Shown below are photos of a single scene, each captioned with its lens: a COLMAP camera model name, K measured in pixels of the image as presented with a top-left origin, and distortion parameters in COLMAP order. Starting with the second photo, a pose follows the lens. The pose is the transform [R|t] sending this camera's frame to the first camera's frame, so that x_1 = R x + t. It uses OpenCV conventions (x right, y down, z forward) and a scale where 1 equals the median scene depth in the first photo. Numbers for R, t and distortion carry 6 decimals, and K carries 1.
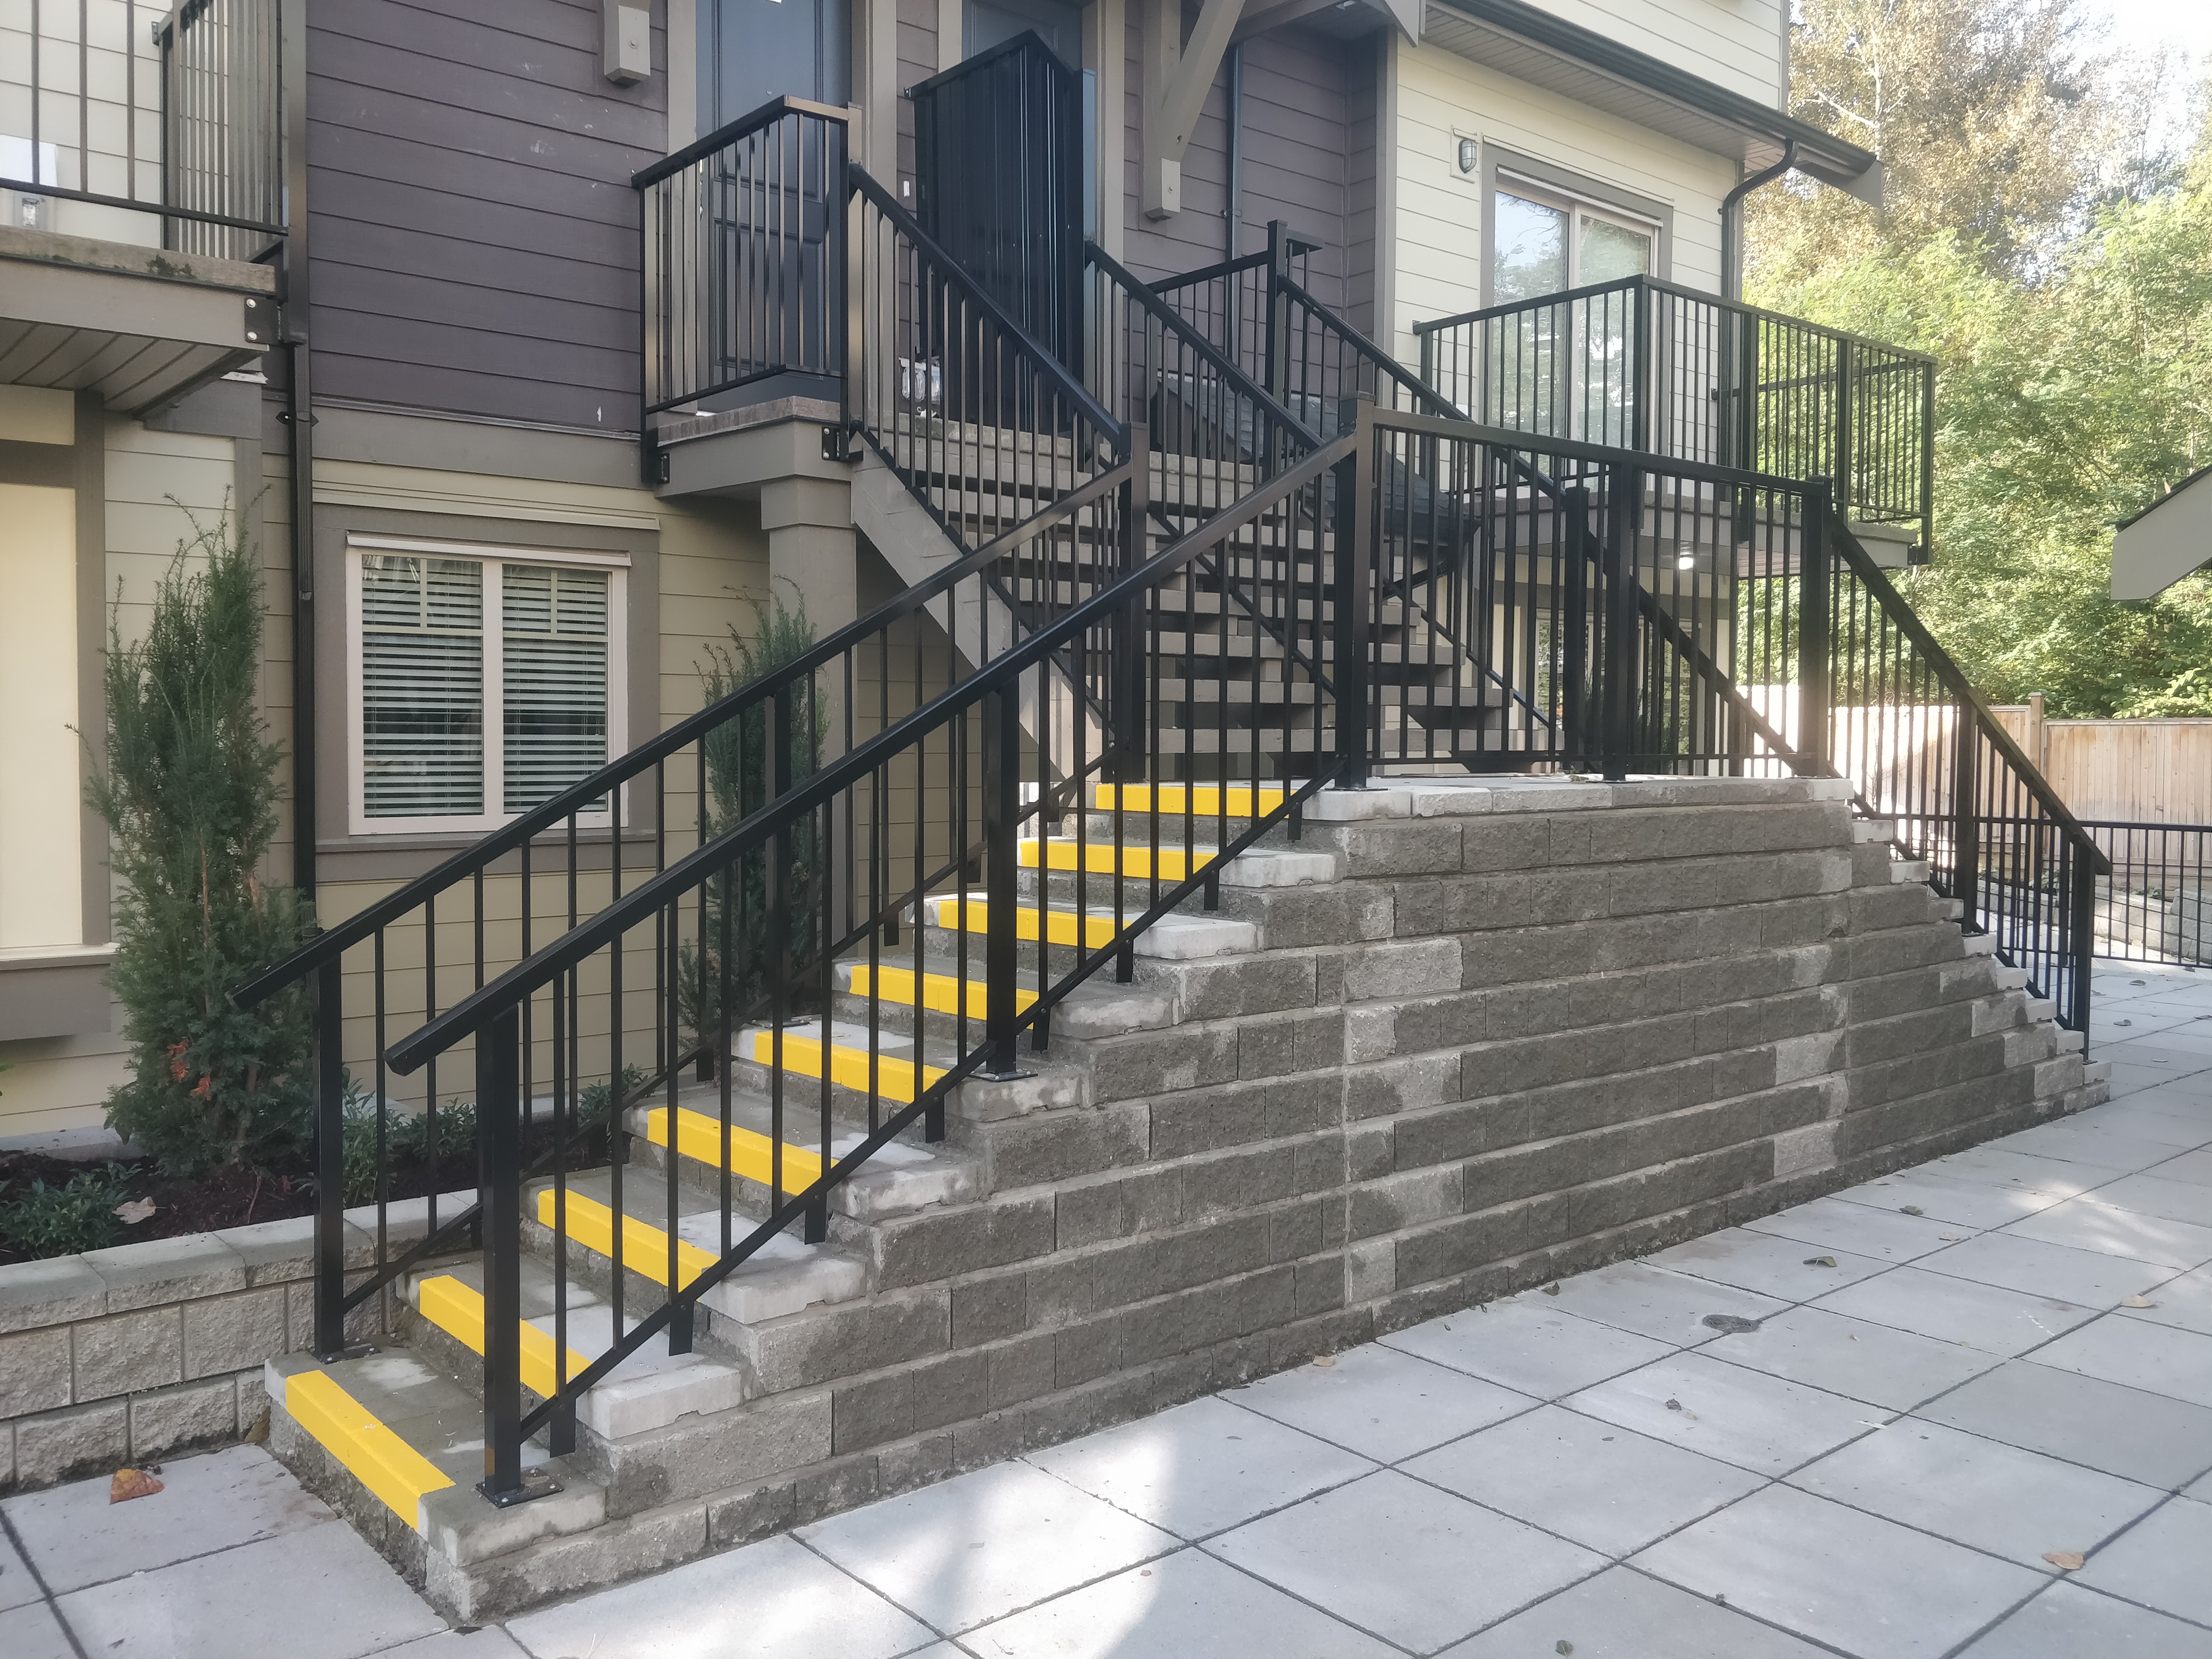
lens RADIAL K [[1829.7, 0, 1098.5], [0, 1829.7, 828.2], [0, 0, 1]] dist [0.015647, -0.029036]
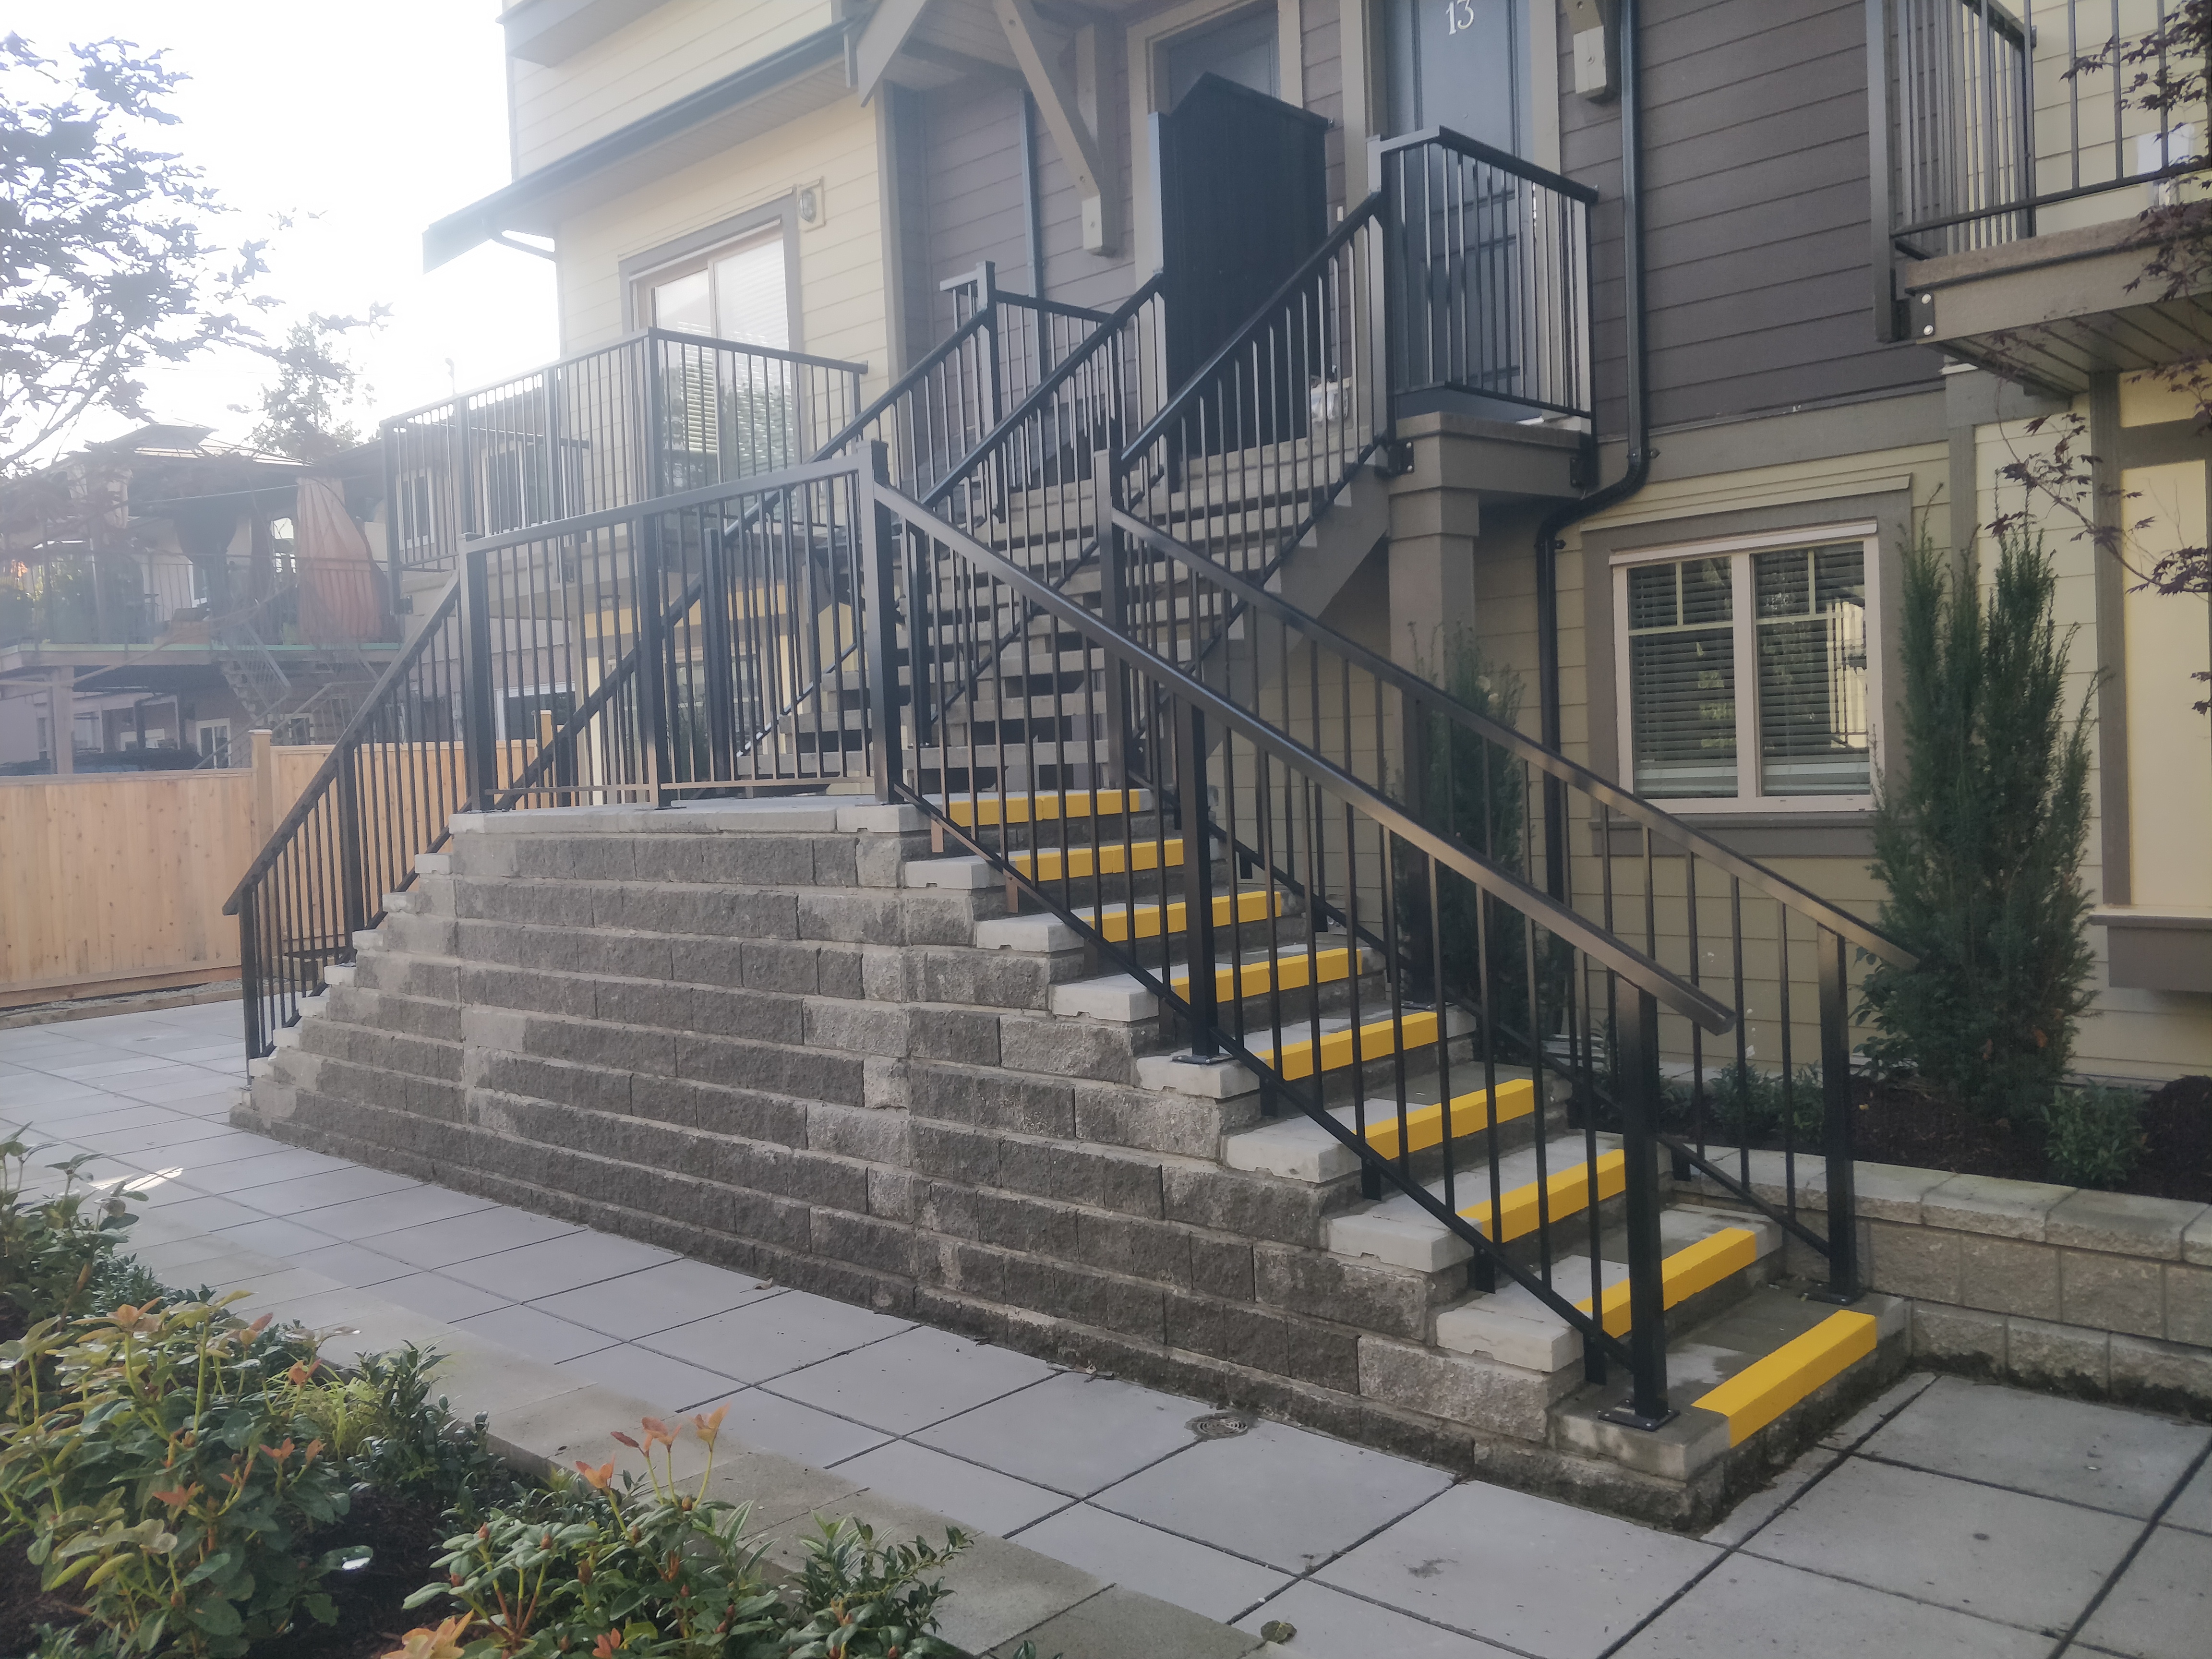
lens RADIAL K [[1829.7, 0, 1110.2], [0, 1829.7, 824.7], [0, 0, 1]] dist [0.015647, -0.029036]
pose [[0.131005, 0.021349, -0.991152, 0.790512], [0.004753, 0.999743, 0.022162, -0.022797], [0.991370, -0.007614, 0.130870, 0.628704]]
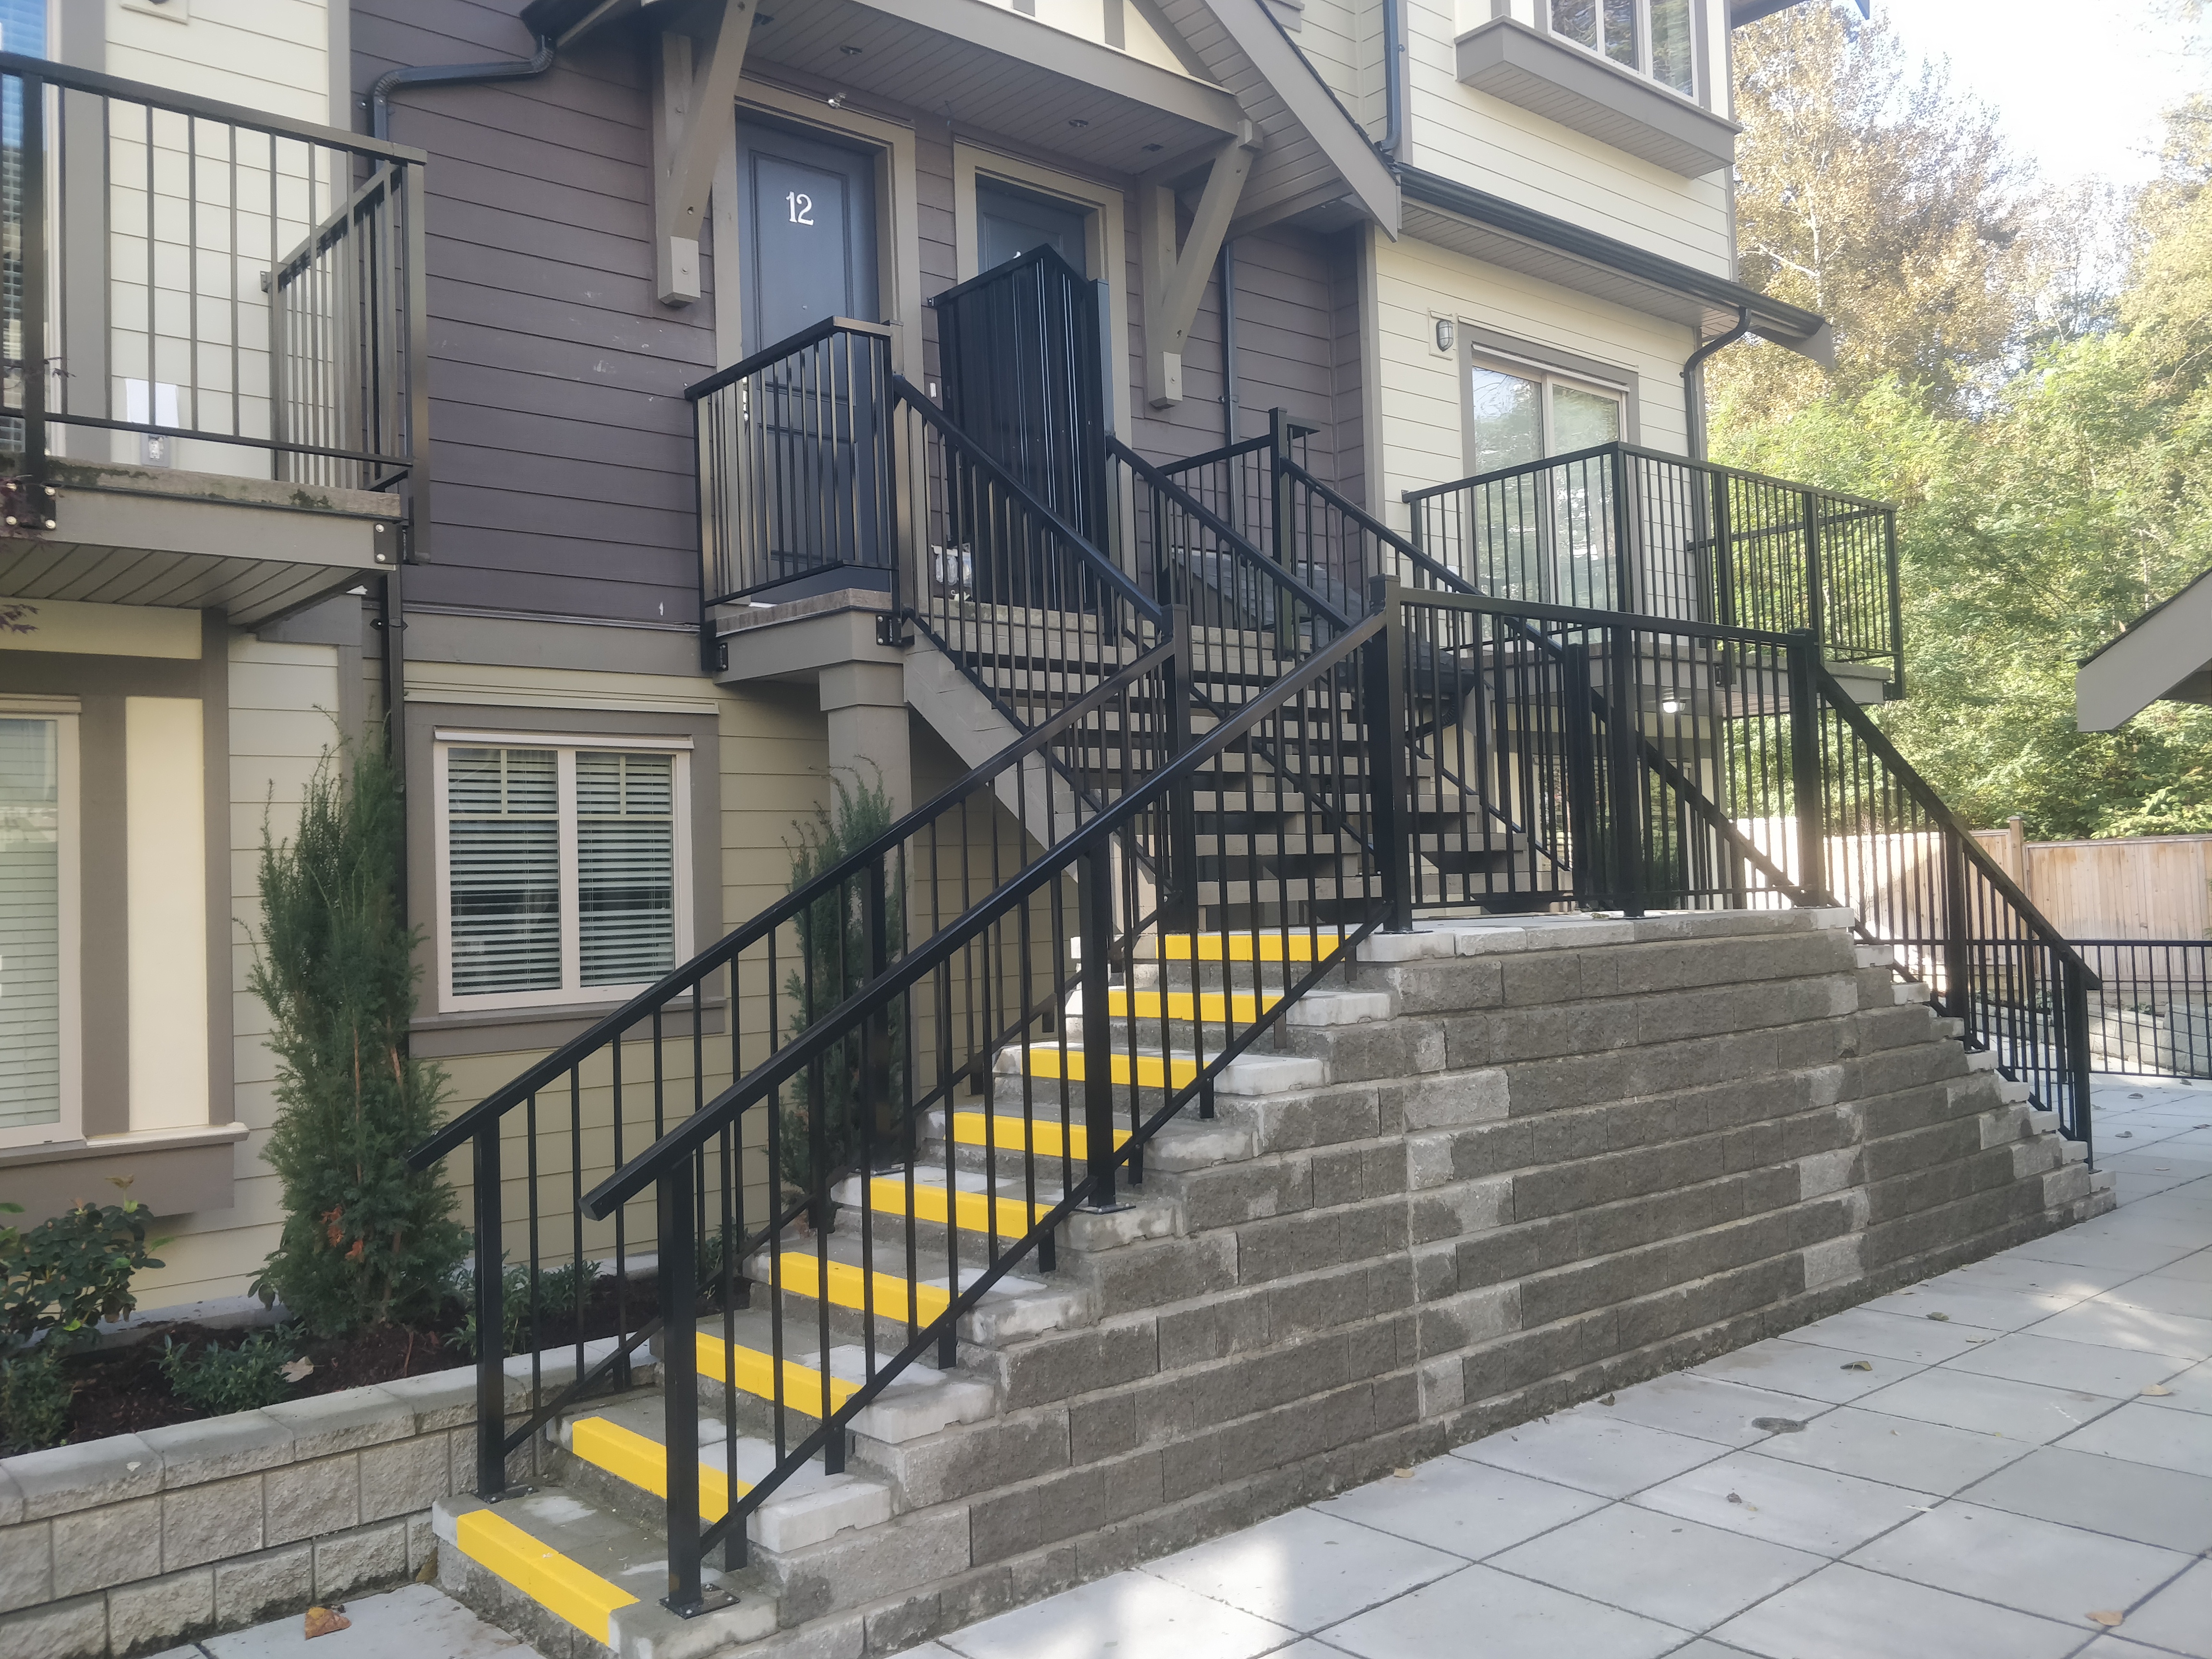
lens RADIAL K [[1829.7, 0, 1118.7], [0, 1829.7, 818.7], [0, 0, 1]] dist [0.015647, -0.029036]
pose [[0.999223, -0.035311, 0.017518, -0.036895], [0.036740, 0.995320, -0.089382, 0.001327], [-0.014280, 0.089956, 0.995843, -0.071316]]
